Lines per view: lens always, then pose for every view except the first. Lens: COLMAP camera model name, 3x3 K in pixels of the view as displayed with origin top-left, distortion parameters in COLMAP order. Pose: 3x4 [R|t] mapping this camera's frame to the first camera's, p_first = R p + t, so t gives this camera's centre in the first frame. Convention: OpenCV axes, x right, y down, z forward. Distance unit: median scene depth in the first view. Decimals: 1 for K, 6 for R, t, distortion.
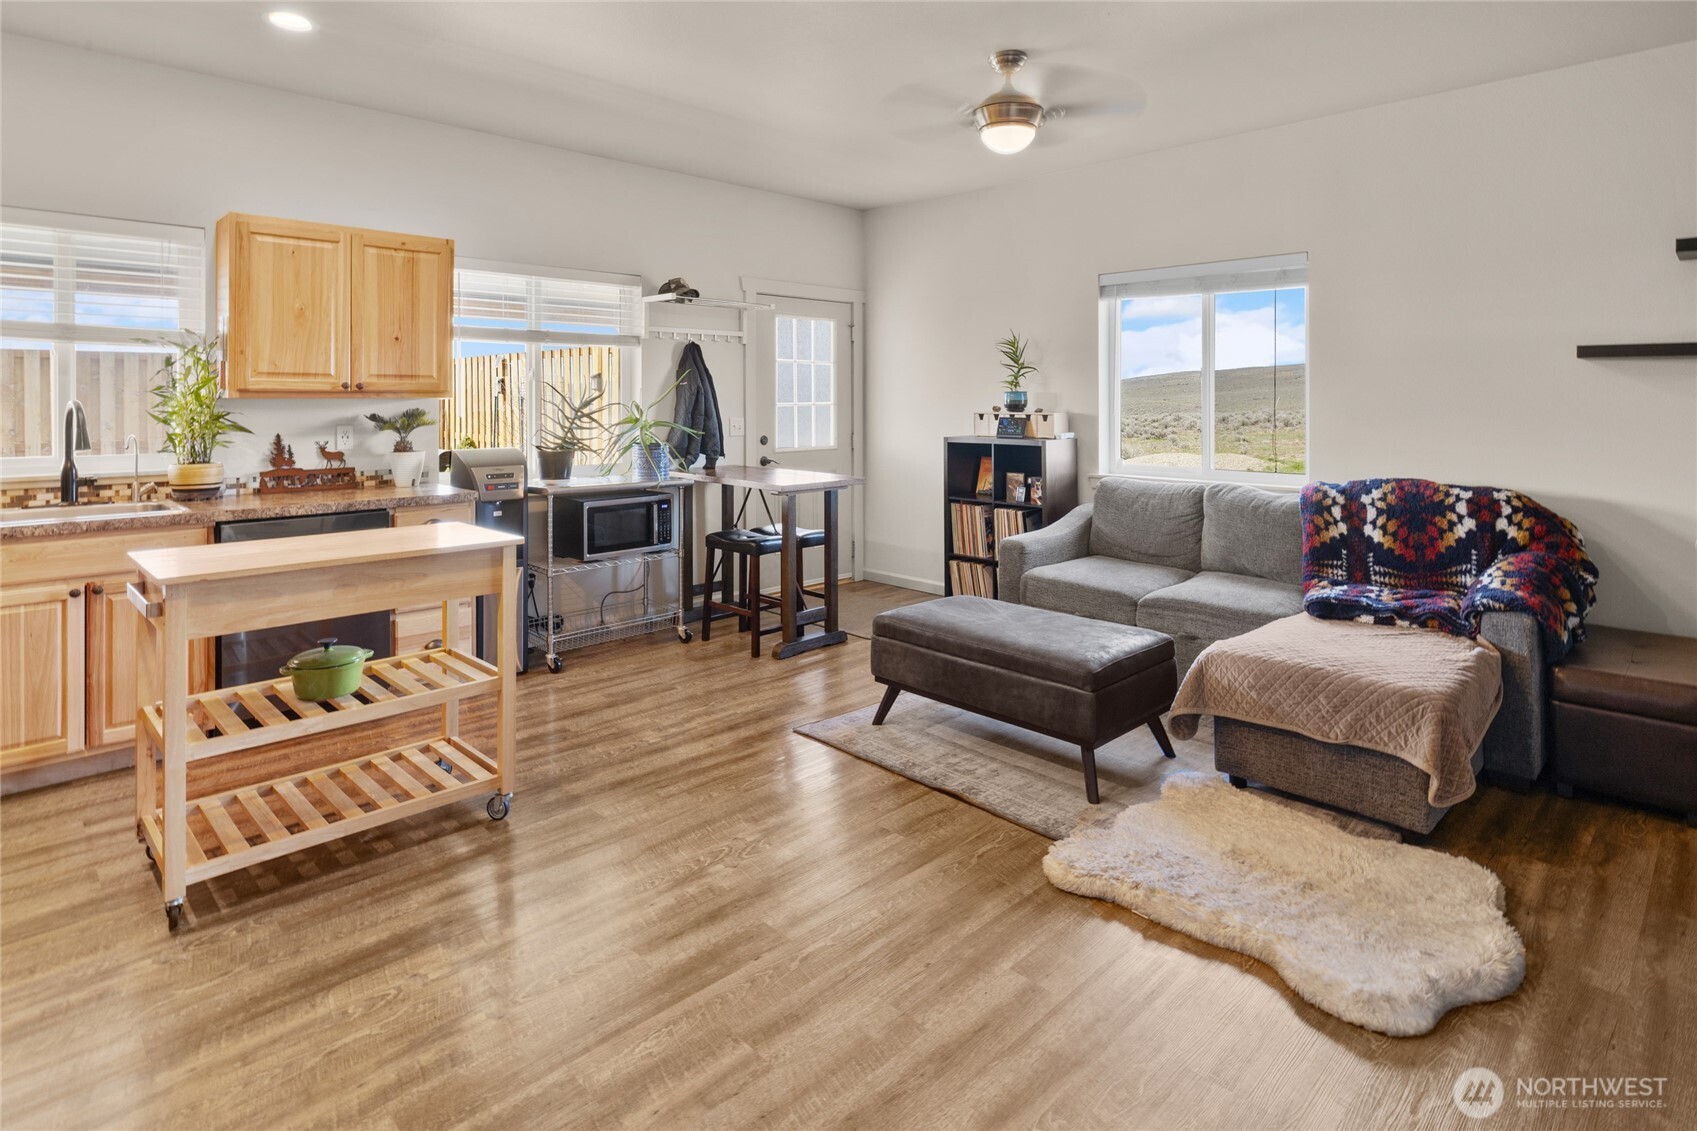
lens RADIAL K [[917.6, 0, 888.0], [0, 917.6, 402.6], [0, 0, 1]] dist [-0.001144, 0.000025]
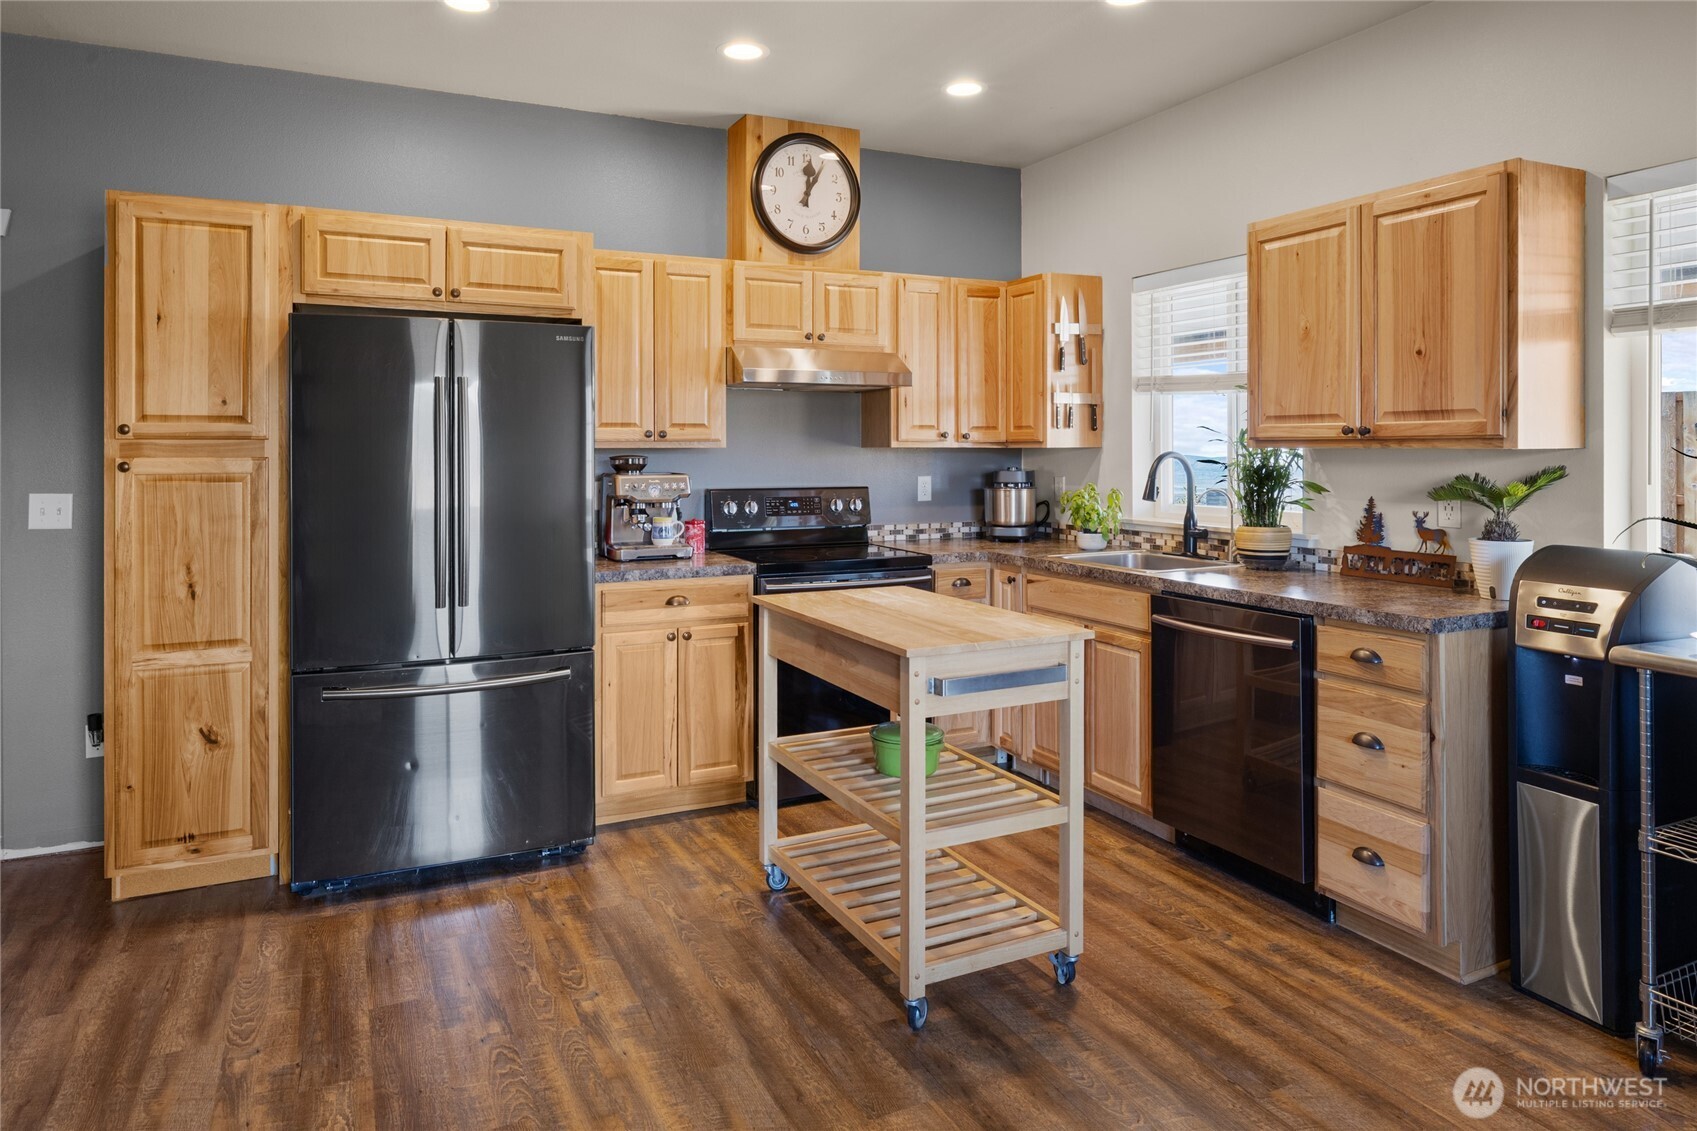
lens RADIAL K [[1053.6, 0, 811.7], [0, 1053.6, 460.0], [0, 0, 1]] dist [-0.000829, 0.000532]
pose [[-0.374445, 0.011838, -0.927173, 0.263285], [0.001830, 0.999926, 0.012028, -0.005861], [0.927247, 0.002808, -0.374439, 0.845861]]
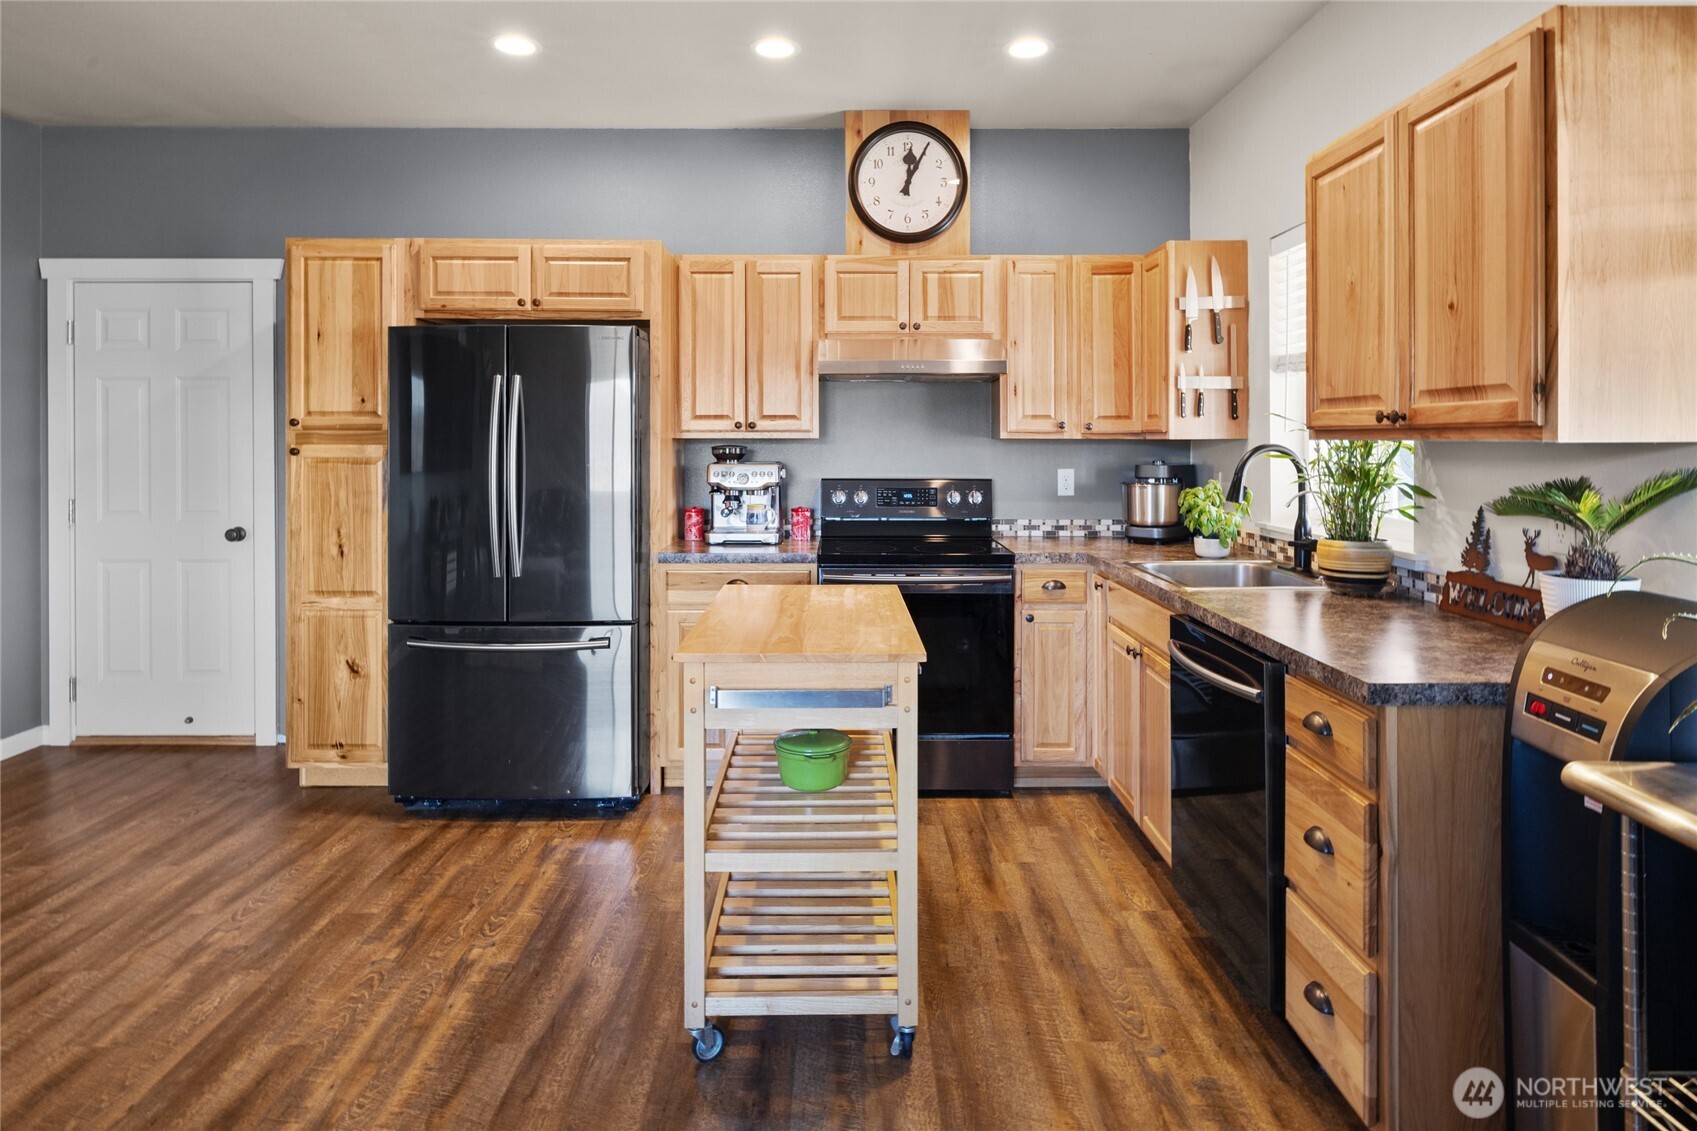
lens RADIAL K [[953.3, 0, 828.4], [0, 953.3, 448.1], [0, 0, 1]] dist [-0.003199, 0.001314]
pose [[-0.733727, 0.006077, -0.679417, -0.004644], [-0.000909, 0.999950, 0.009926, -0.005215], [0.679443, 0.007900, -0.733685, 1.079411]]
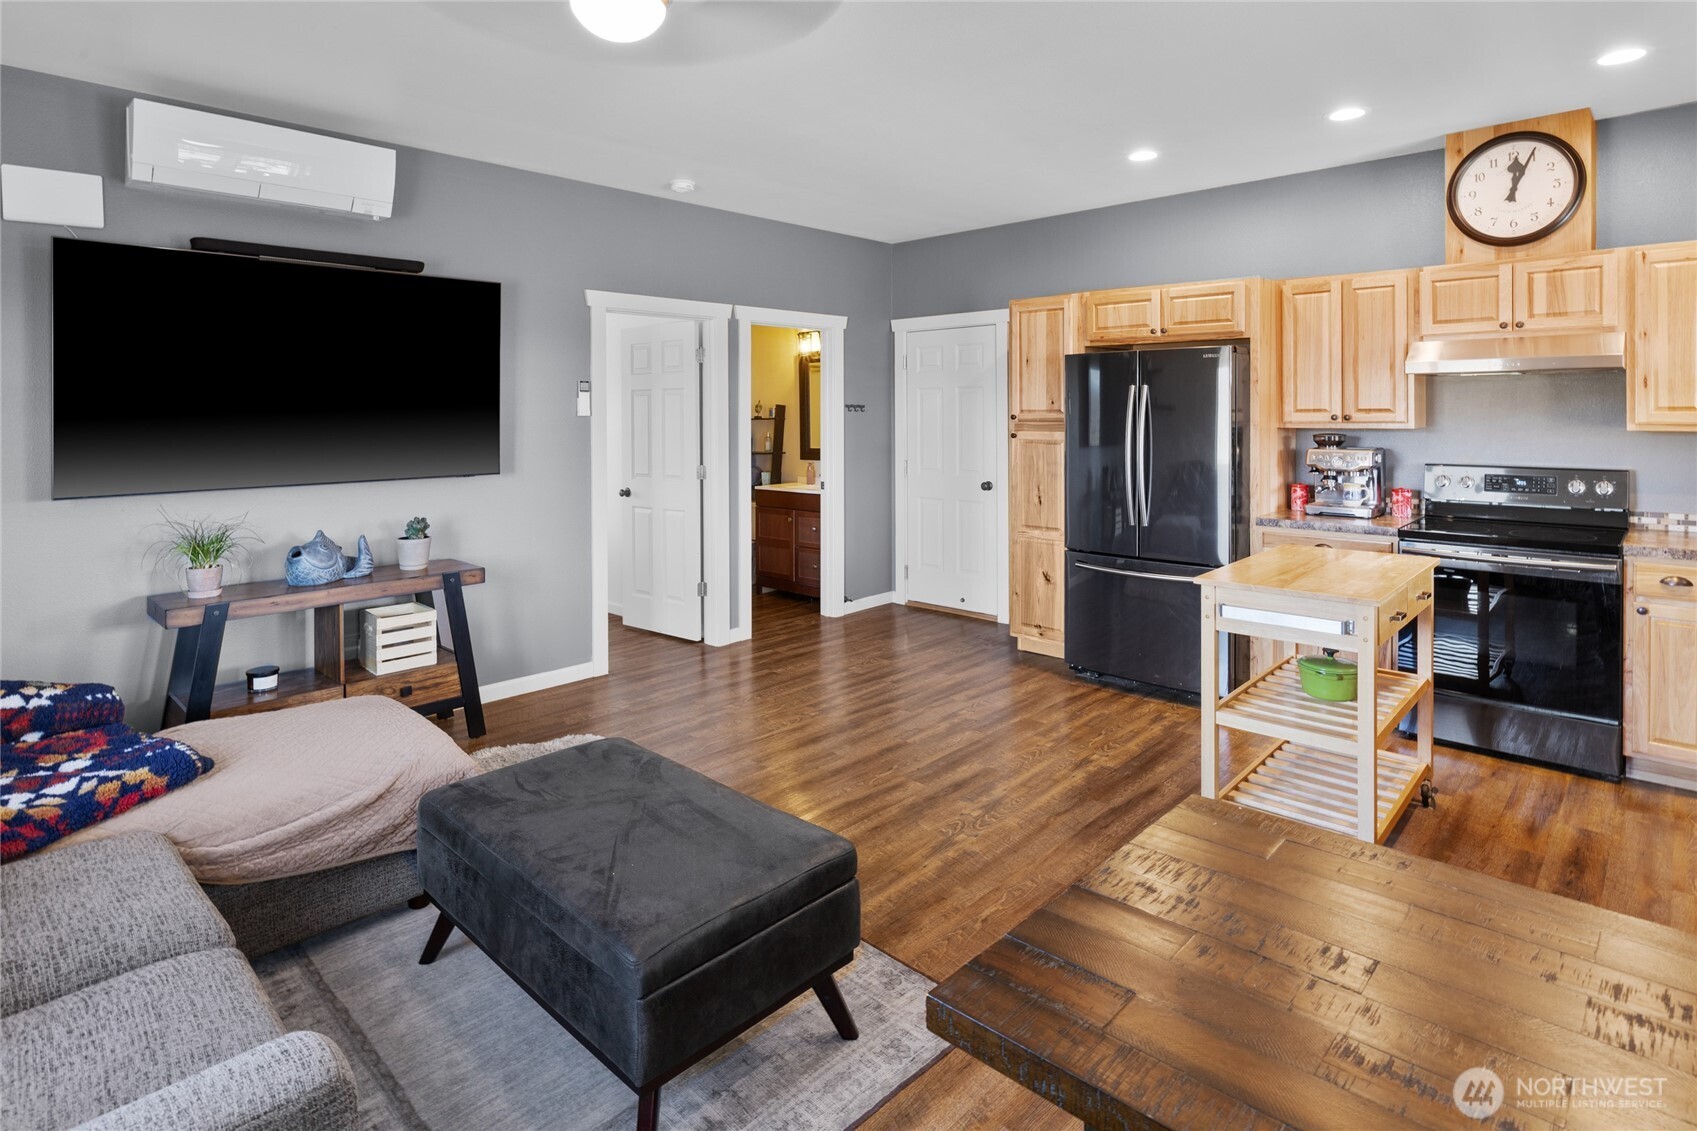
lens RADIAL K [[859.5, 0, 851.5], [0, 859.5, 421.9], [0, 0, 1]] dist [-0.000160, -0.000925]
pose [[-0.999977, 0.006728, 0.000862, -0.005362], [0.006738, 0.999908, 0.011788, -0.028193], [-0.000782, 0.011794, -0.999930, 1.340572]]
